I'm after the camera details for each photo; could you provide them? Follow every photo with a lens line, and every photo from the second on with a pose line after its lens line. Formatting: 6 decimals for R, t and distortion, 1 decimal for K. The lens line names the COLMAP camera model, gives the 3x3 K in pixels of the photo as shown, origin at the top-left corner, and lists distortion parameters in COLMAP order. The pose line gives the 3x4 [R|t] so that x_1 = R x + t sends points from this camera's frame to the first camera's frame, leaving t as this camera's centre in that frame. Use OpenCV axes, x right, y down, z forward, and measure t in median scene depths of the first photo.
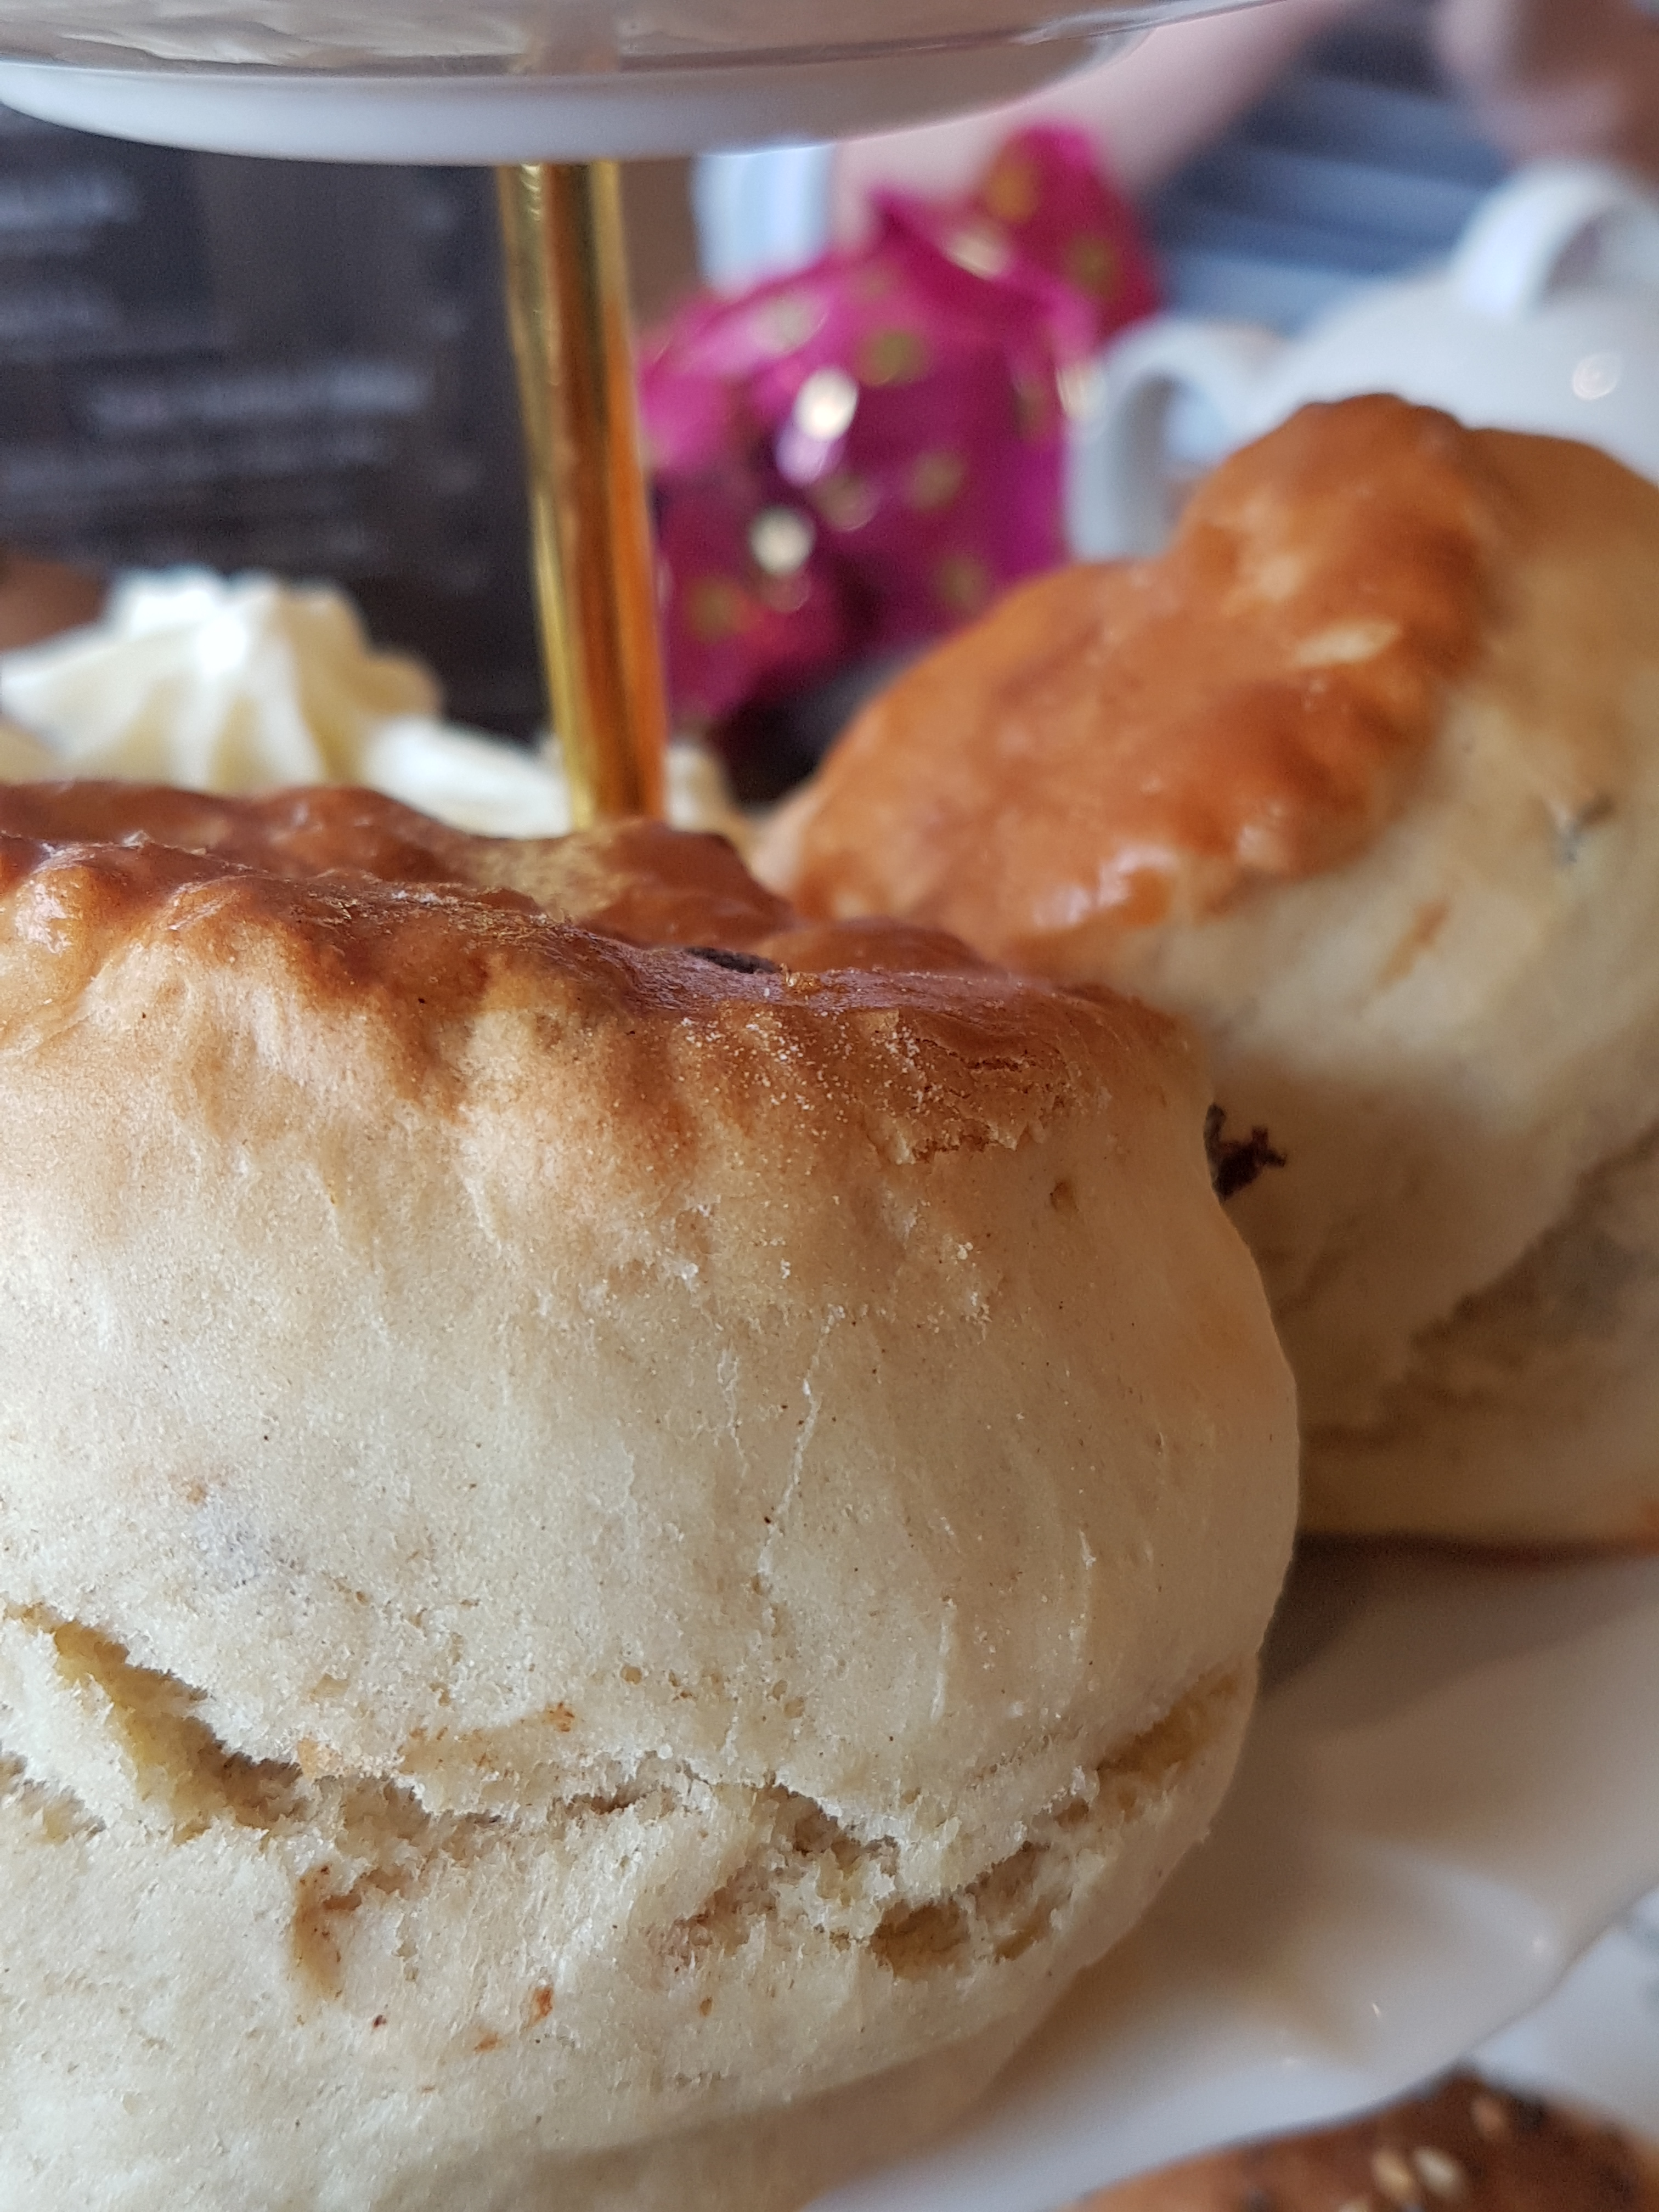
lens RADIAL K [[2311.6, 0, 757.7], [0, 2311.6, 1063.6], [0, 0, 1]] dist [0.084275, 0.000000]
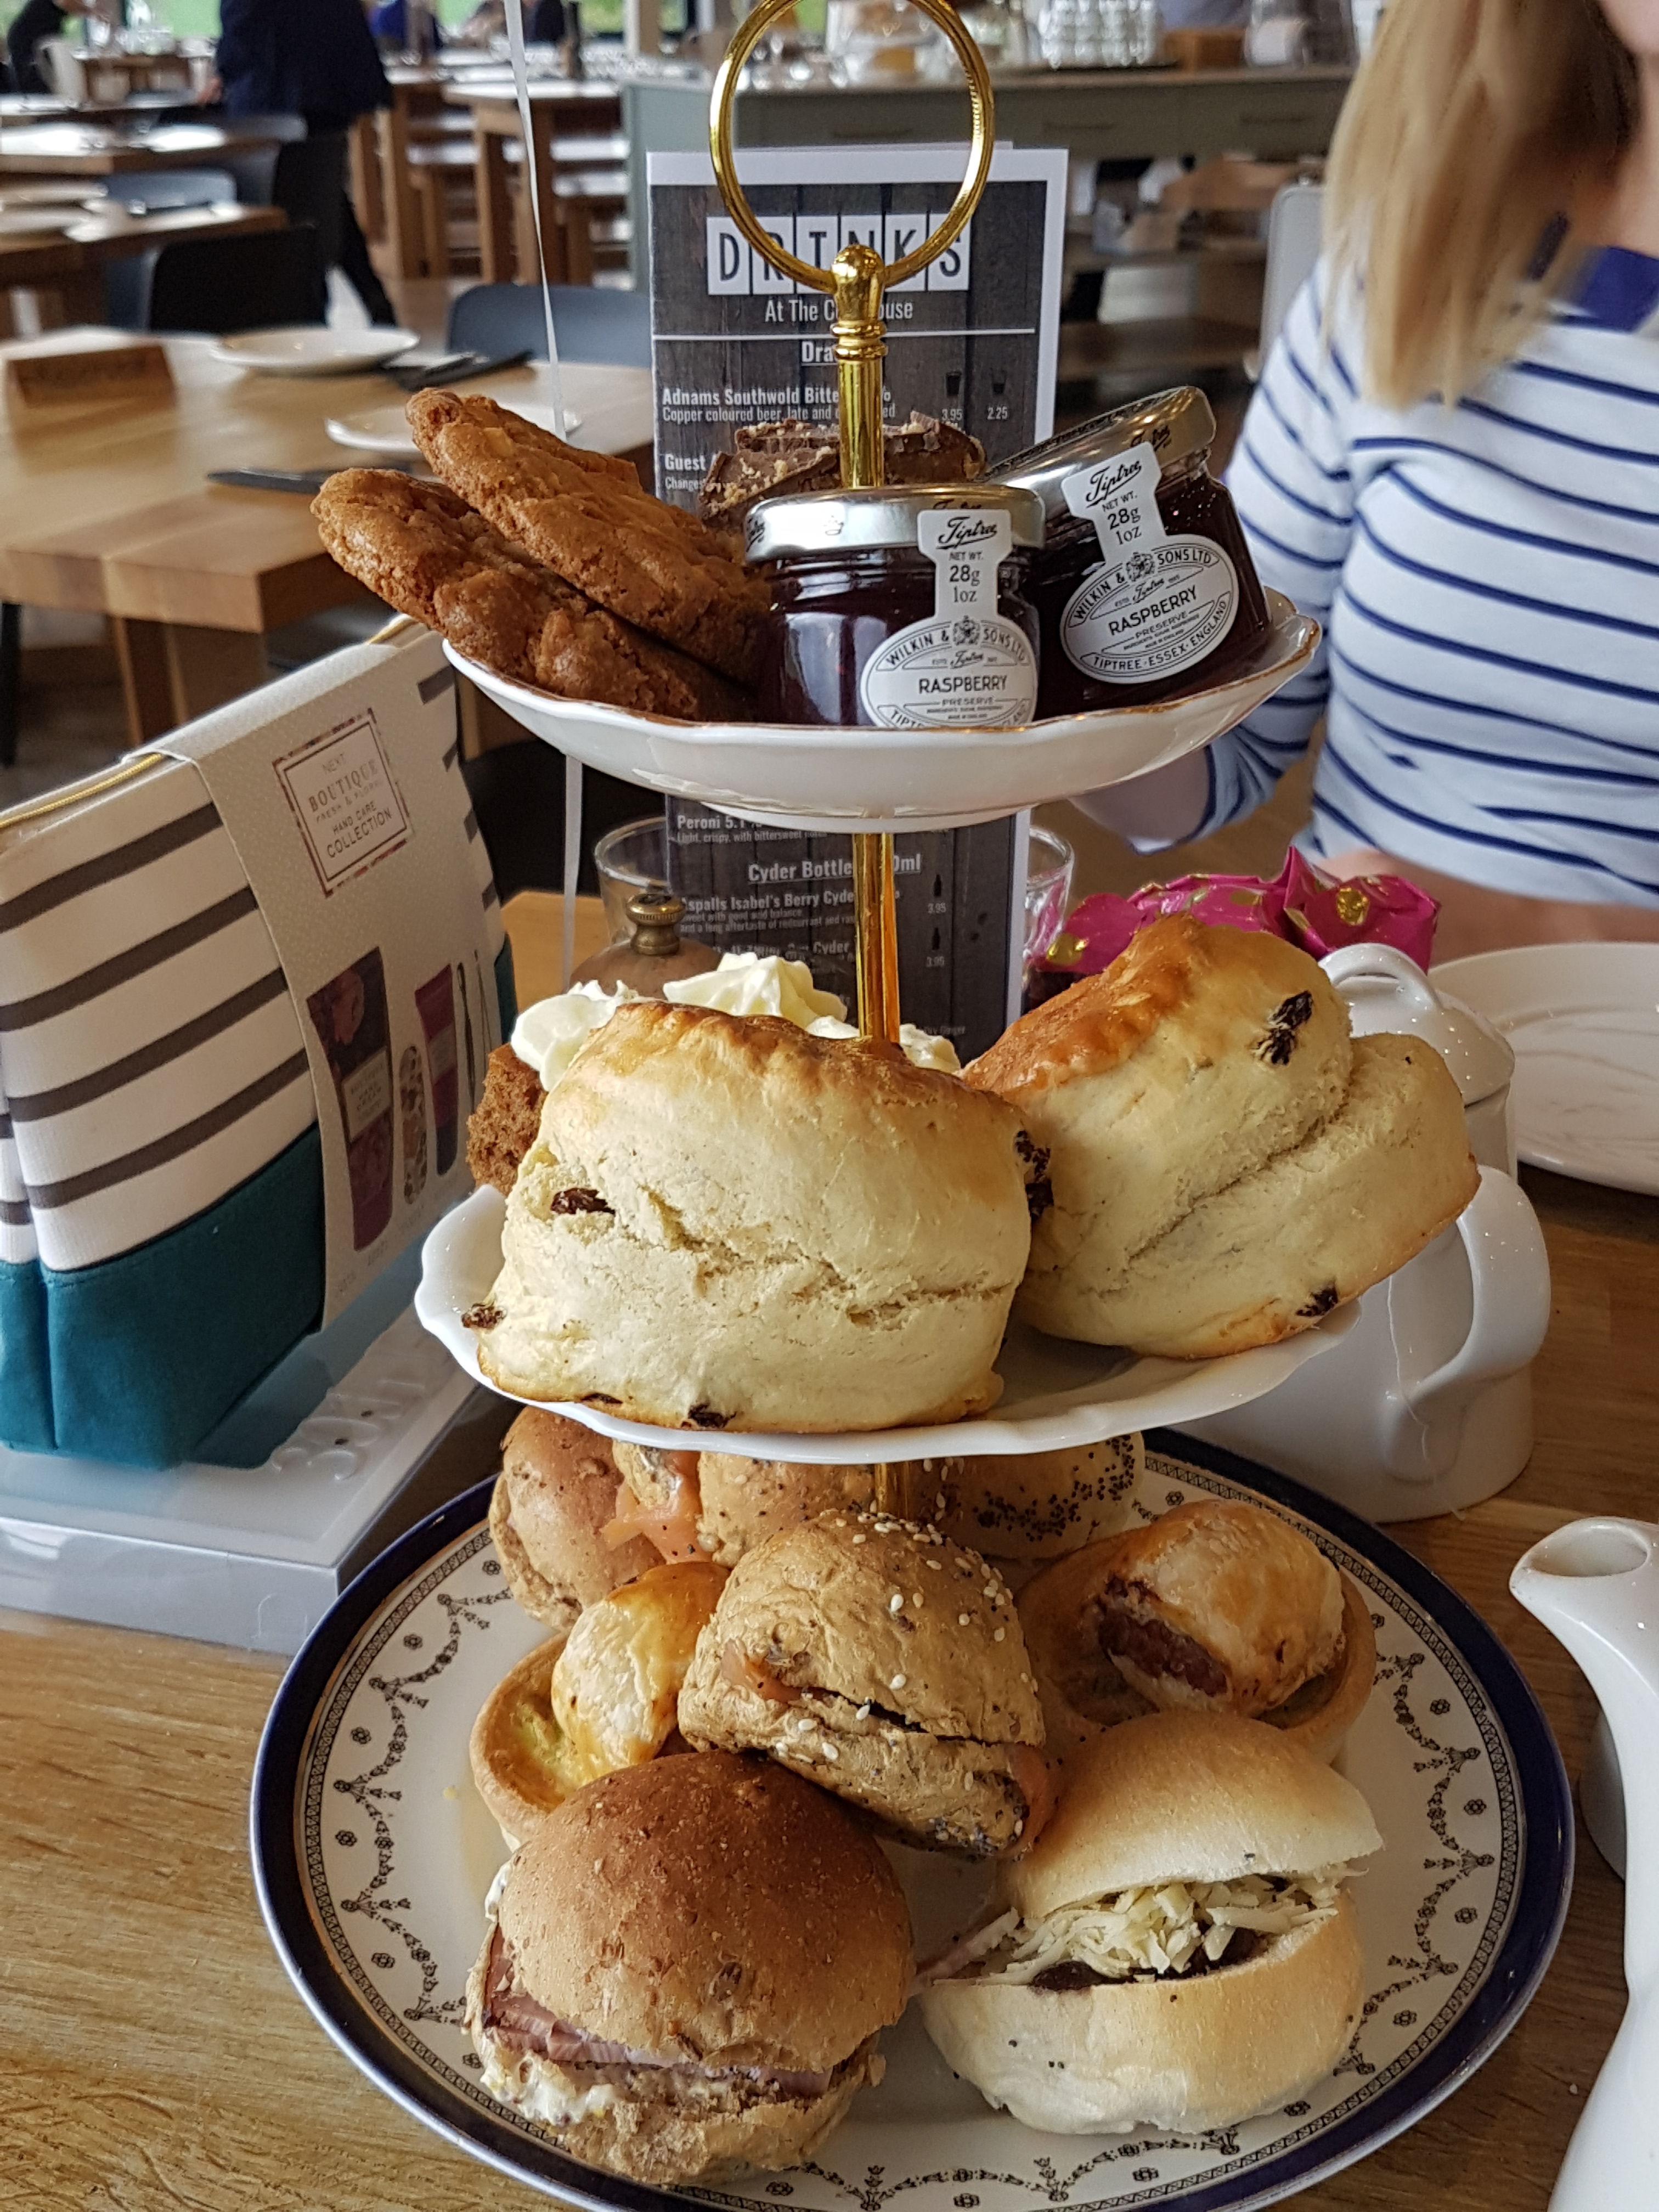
lens RADIAL K [[2246.4, 0, 812.1], [0, 2246.4, 1124.6], [0, 0, 1]] dist [0.066592, 0.000000]
pose [[0.963969, 0.094512, -0.248658, 0.885229], [-0.132546, 0.981106, -0.140934, 0.616102], [0.230640, 0.168815, 0.958283, -2.557005]]
